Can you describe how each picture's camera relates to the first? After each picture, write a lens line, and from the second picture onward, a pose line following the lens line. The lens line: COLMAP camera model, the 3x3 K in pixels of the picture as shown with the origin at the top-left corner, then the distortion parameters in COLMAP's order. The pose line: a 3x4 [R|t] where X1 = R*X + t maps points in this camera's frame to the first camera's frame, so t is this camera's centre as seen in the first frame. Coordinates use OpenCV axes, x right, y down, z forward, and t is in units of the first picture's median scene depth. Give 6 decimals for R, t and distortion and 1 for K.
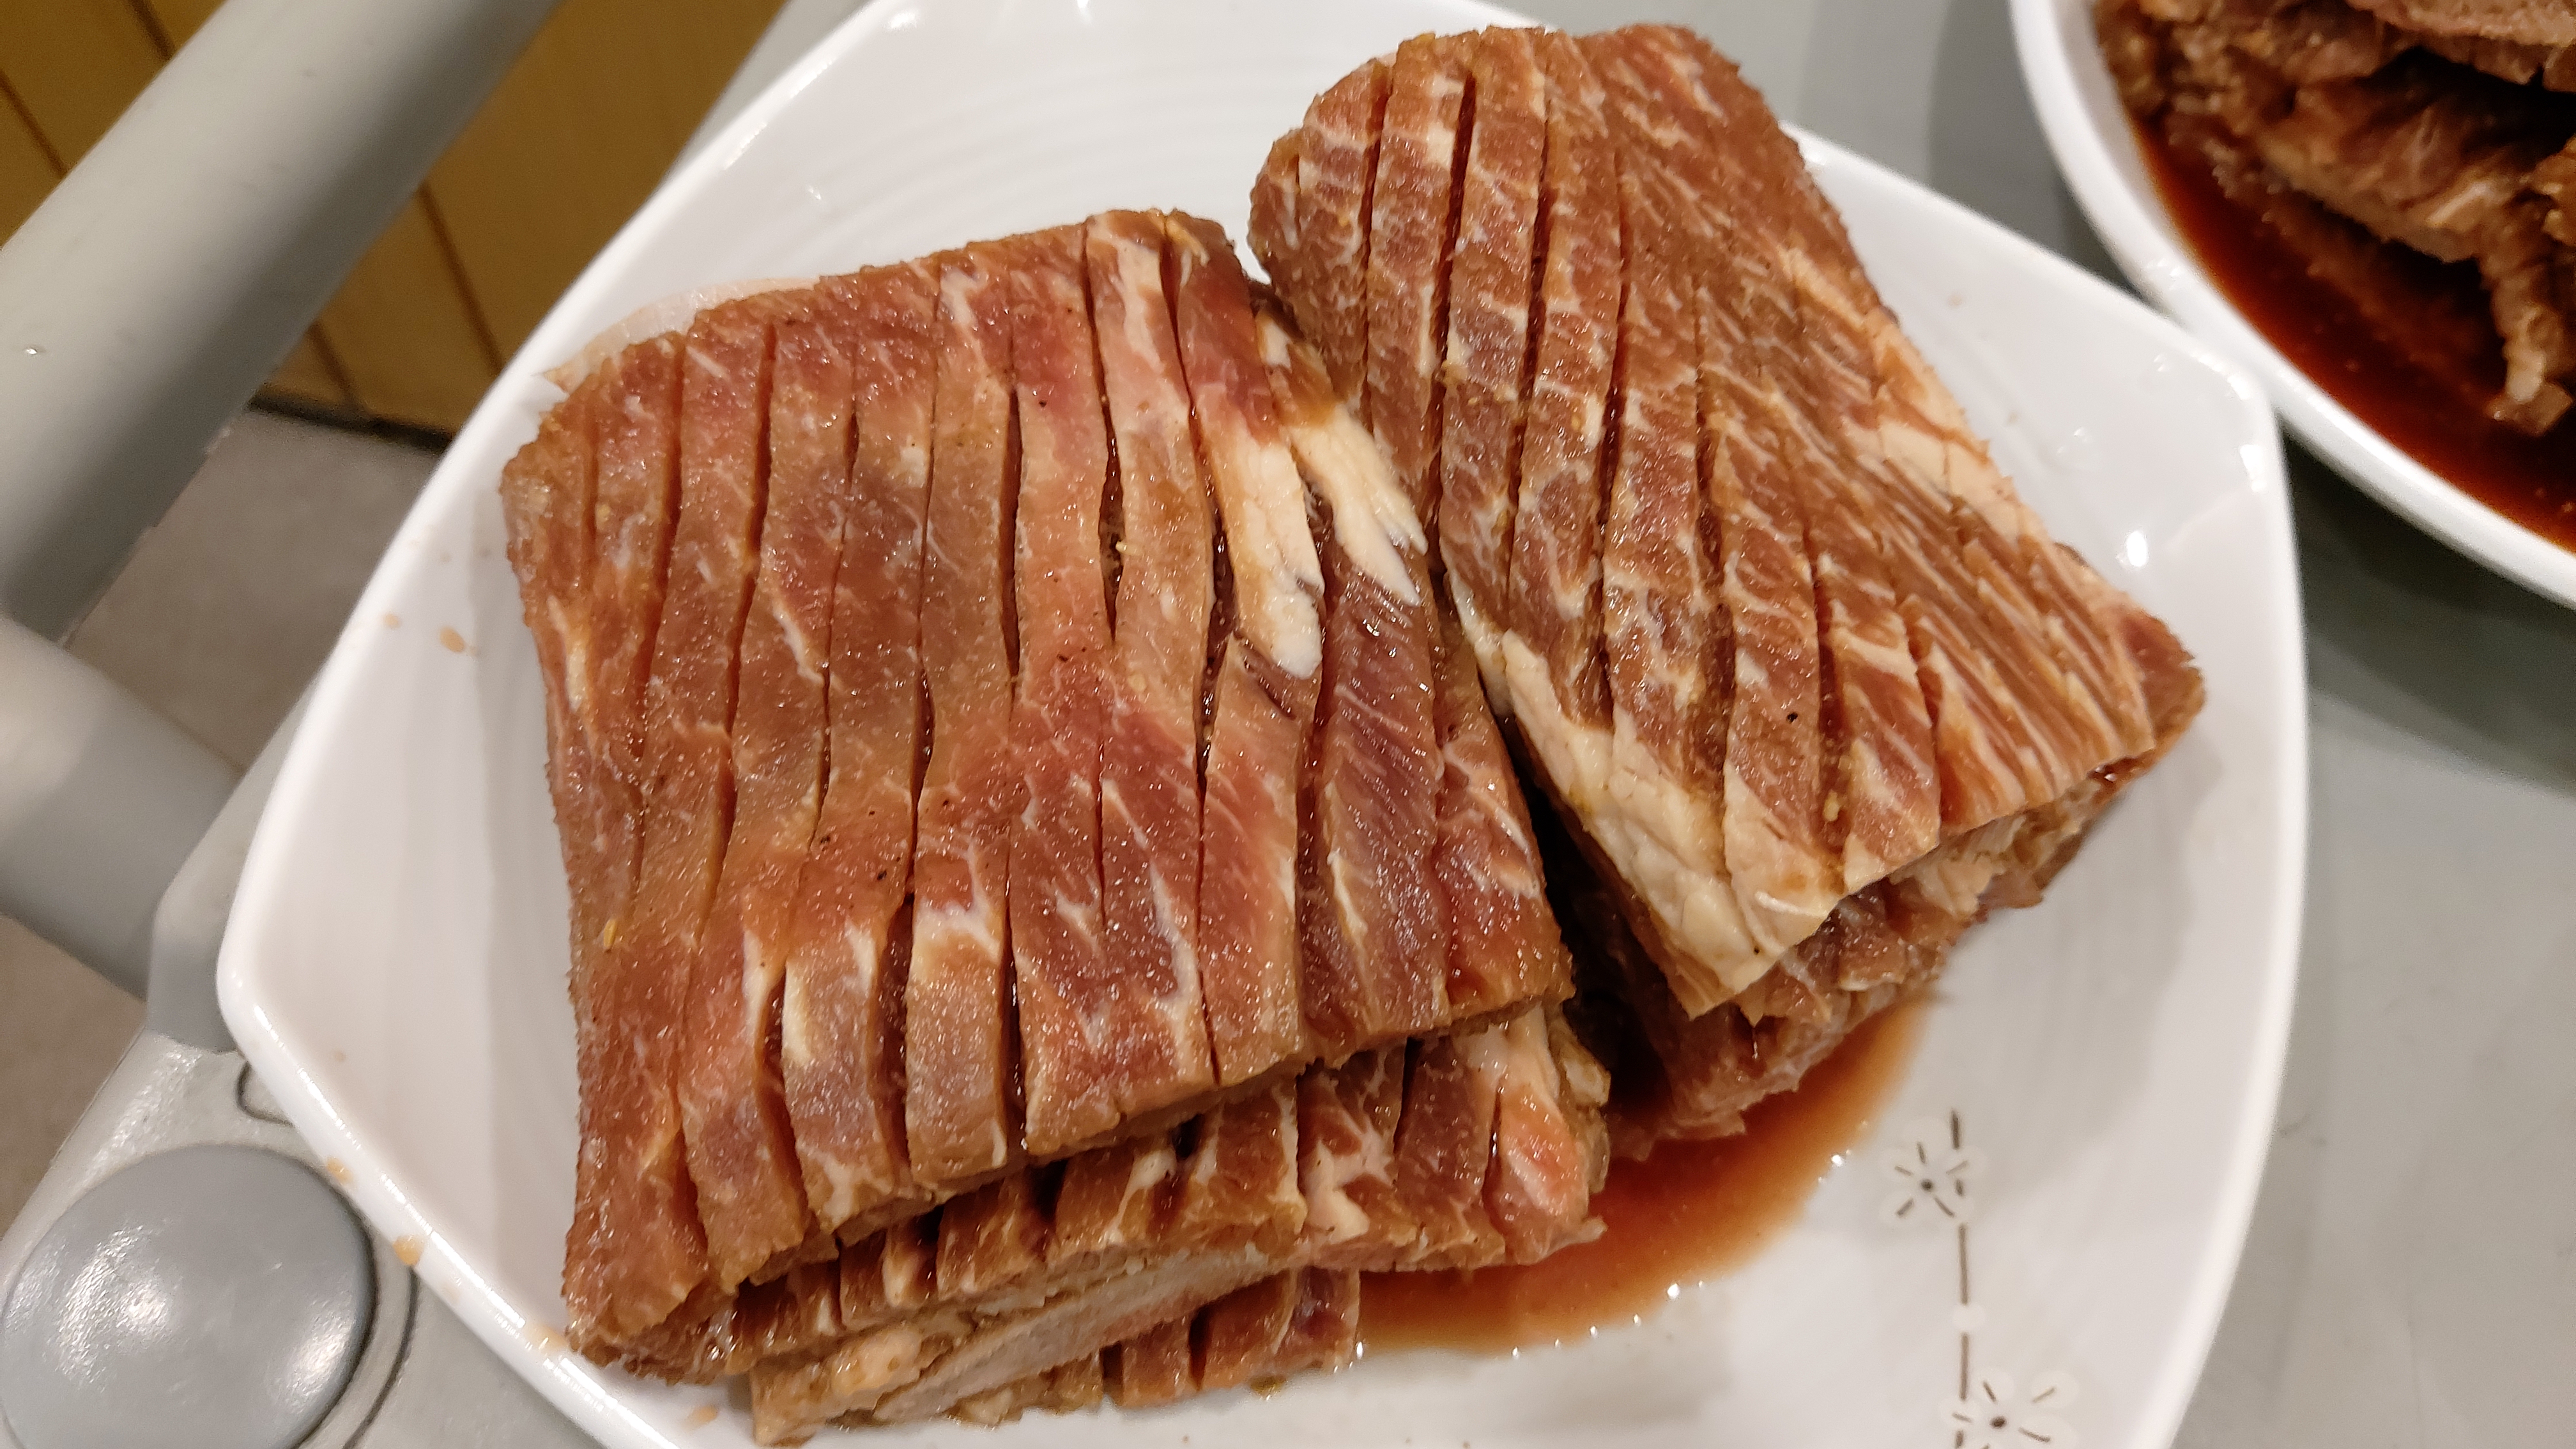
lens RADIAL K [[1943.5, 0, 1288.0], [0, 1943.5, 724.5], [0, 0, 1]] dist [0.029926, -0.084179]
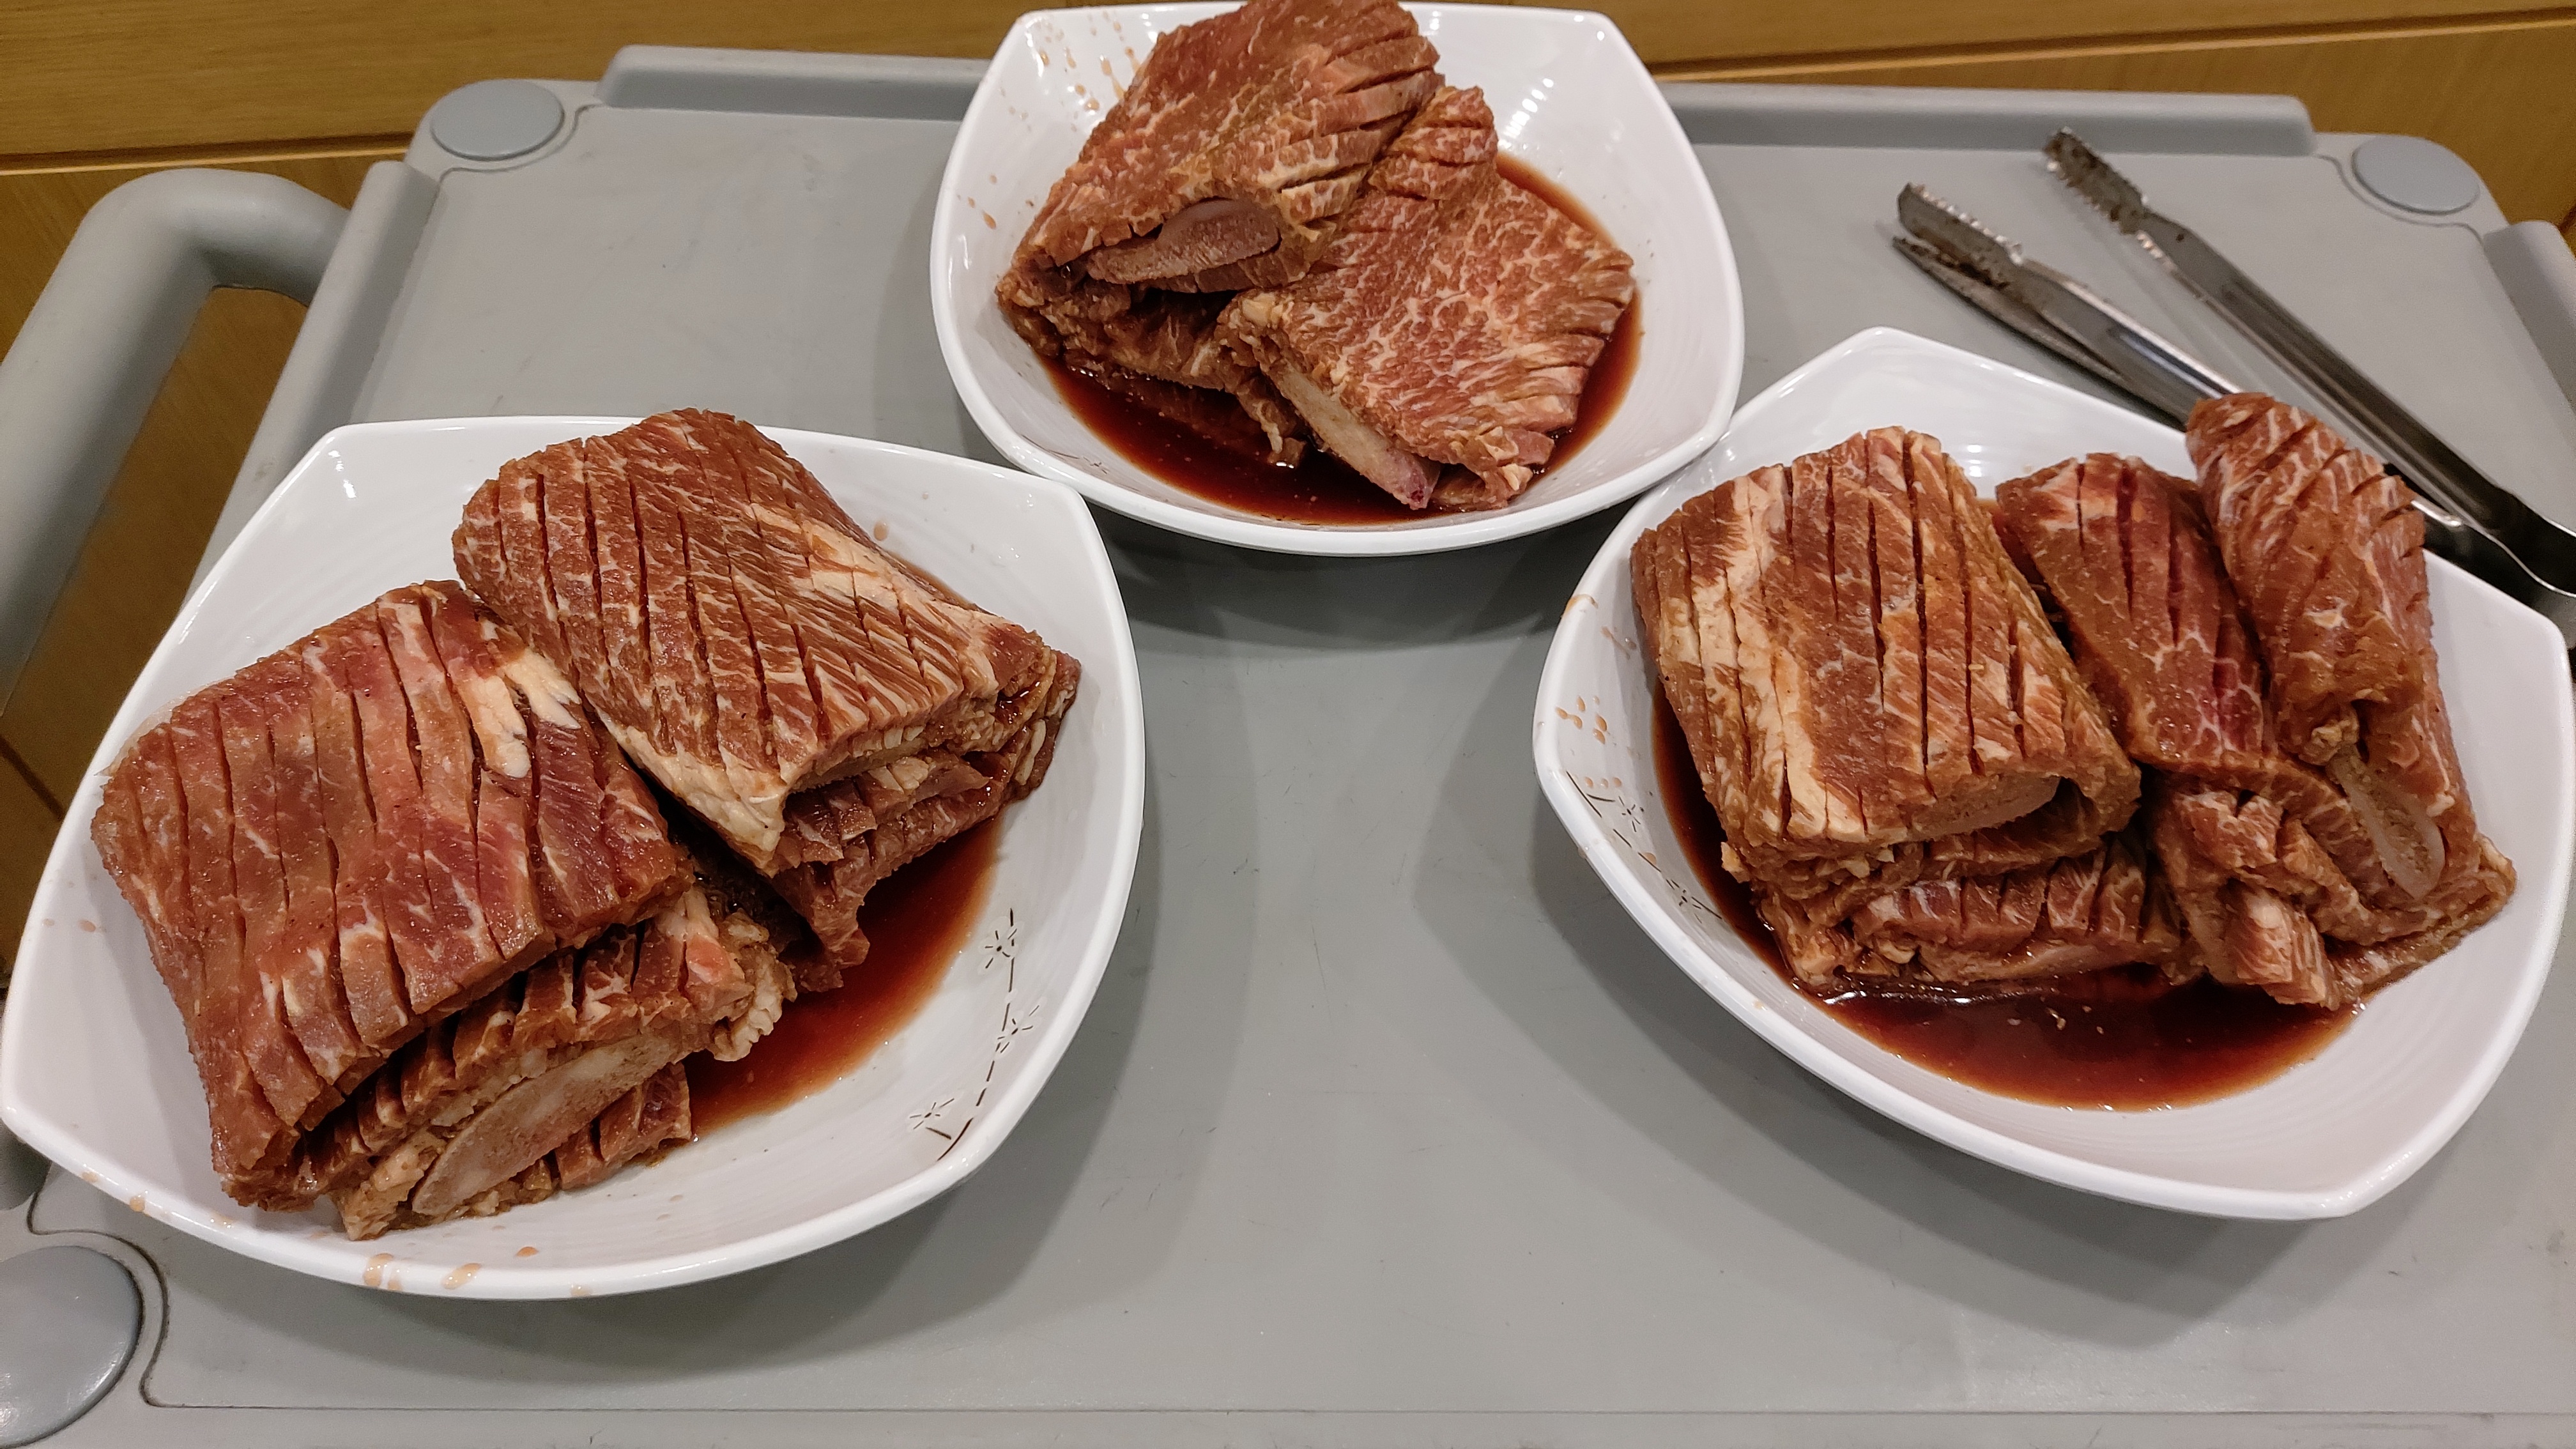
lens RADIAL K [[1870.2, 0, 1288.0], [0, 1870.2, 724.5], [0, 0, 1]] dist [0.017965, -0.032935]
pose [[0.934777, -0.314263, 0.165622, 0.425171], [0.333450, 0.937007, -0.104065, 0.373468], [-0.122485, 0.152504, 0.980683, -0.963233]]
